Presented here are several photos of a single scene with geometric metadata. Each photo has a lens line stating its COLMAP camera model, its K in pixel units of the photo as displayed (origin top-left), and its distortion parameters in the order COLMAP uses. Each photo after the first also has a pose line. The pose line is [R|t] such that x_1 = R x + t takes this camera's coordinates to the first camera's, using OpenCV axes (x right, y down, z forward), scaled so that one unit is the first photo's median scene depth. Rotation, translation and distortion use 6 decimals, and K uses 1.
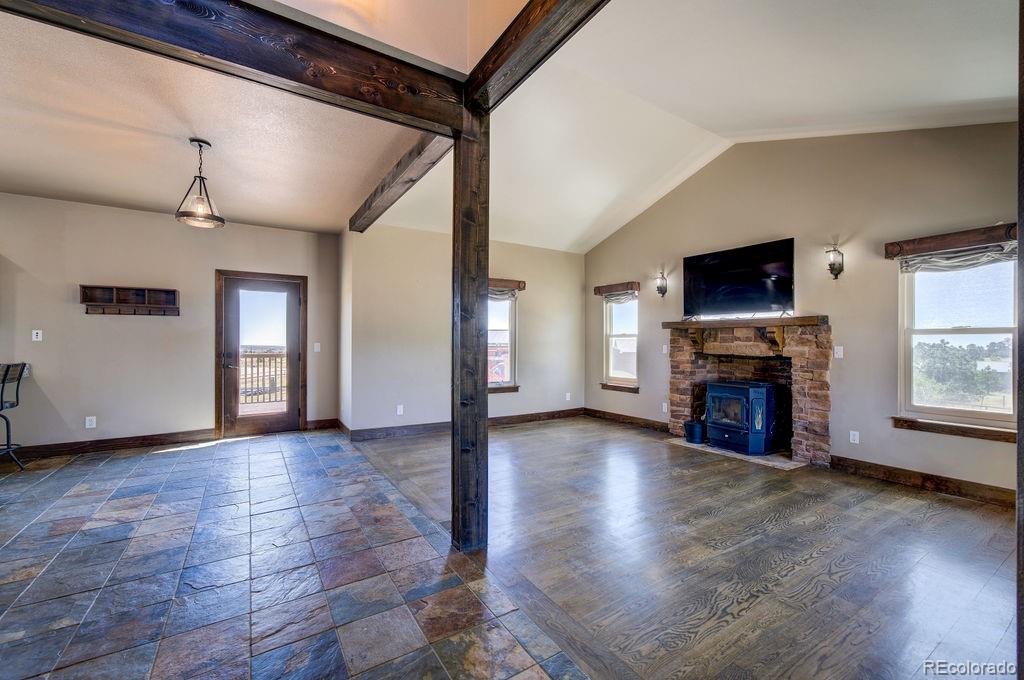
lens RADIAL K [[421.0, 0, 508.0], [0, 421.0, 343.5], [0, 0, 1]] dist [-0.002179, 0.000687]
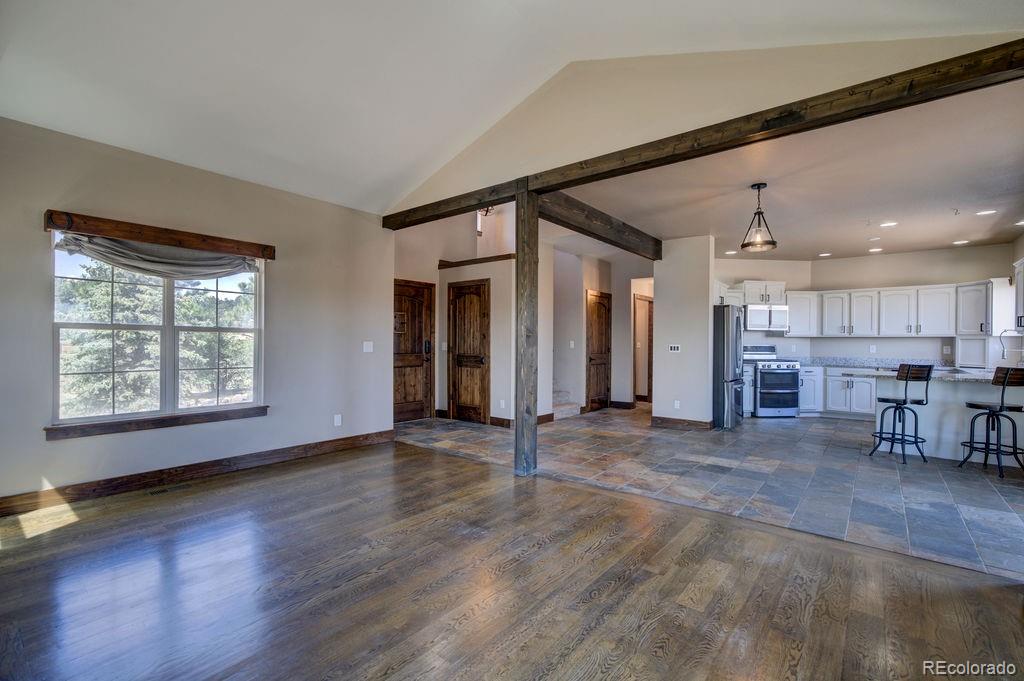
lens RADIAL K [[465.3, 0, 511.8], [0, 465.3, 344.7], [0, 0, 1]] dist [0.011300, -0.000274]
pose [[-0.940740, -0.008637, -0.339019, 0.307638], [-0.010726, 0.999933, 0.004289, 0.000571], [0.338959, 0.007671, -0.940770, 1.476406]]
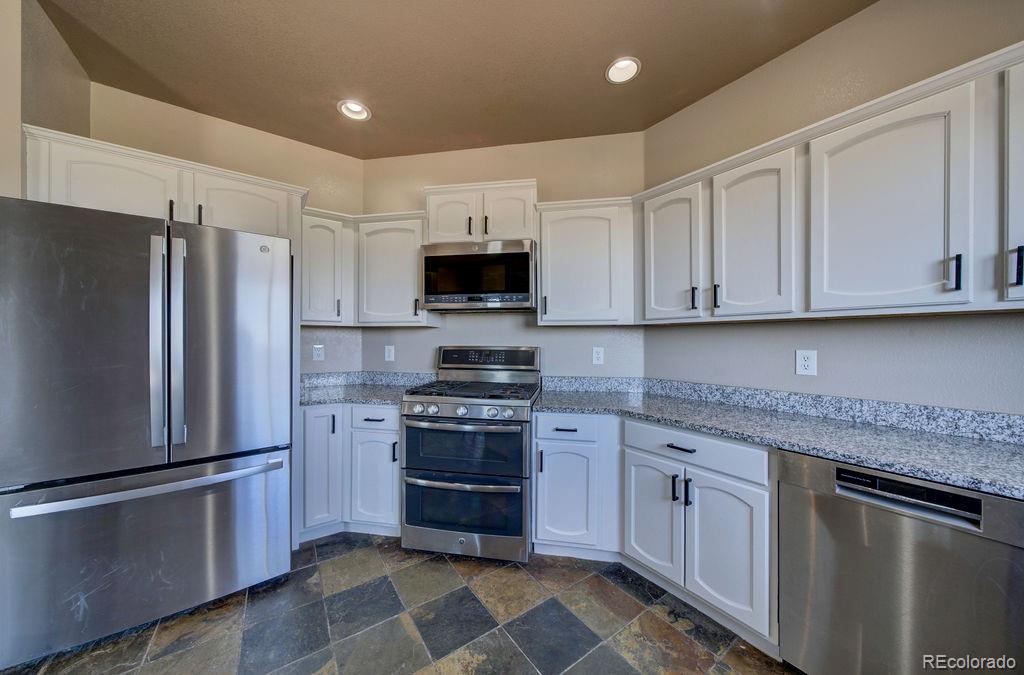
lens RADIAL K [[346.3, 0, 505.5], [0, 346.3, 340.7], [0, 0, 1]] dist [-0.002429, 0.000540]
pose [[-0.998682, -0.006754, -0.050876, -1.223740], [-0.006816, 0.999976, 0.001036, -0.011344], [0.050868, 0.001381, -0.998704, 0.636592]]
